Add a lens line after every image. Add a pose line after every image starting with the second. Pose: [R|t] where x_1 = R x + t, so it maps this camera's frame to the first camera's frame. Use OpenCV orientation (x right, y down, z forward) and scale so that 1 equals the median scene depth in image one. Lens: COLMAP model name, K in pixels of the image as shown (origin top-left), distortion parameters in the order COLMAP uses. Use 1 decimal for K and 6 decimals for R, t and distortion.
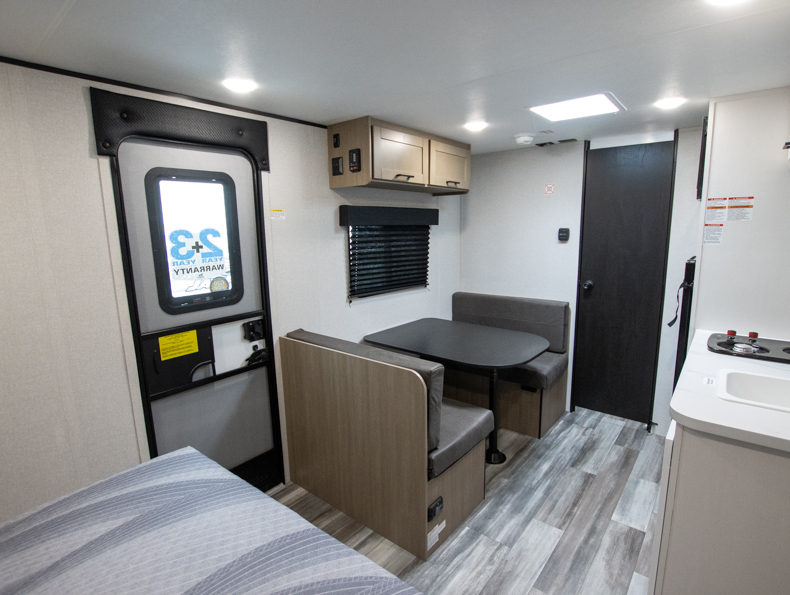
lens RADIAL K [[410.4, 0, 402.1], [0, 410.4, 297.5], [0, 0, 1]] dist [-0.032975, 0.004448]
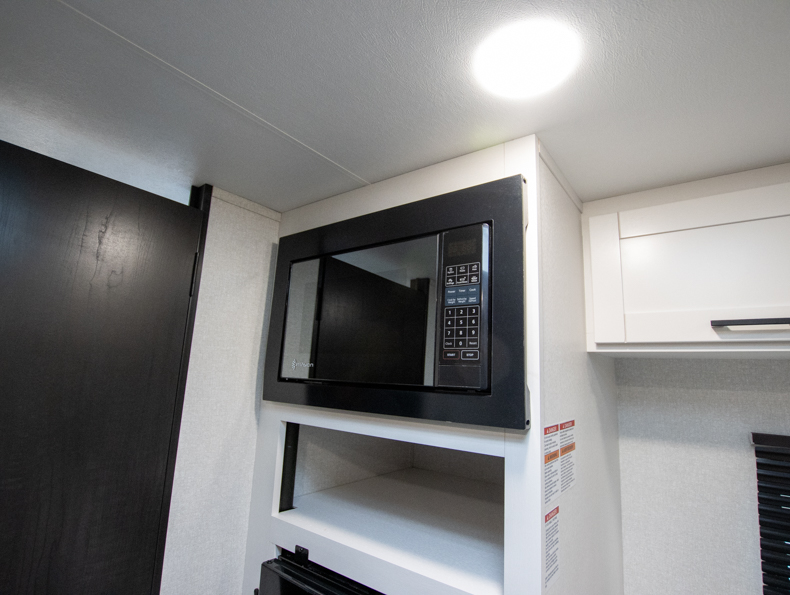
lens RADIAL K [[410.4, 0, 399.6], [0, 410.4, 296.7], [0, 0, 1]] dist [-0.032975, 0.004448]
pose [[-0.040505, 0.199832, 0.978993, 0.366874], [0.127021, 0.972877, -0.193329, -0.245865], [-0.991073, 0.116522, -0.064789, 0.925188]]
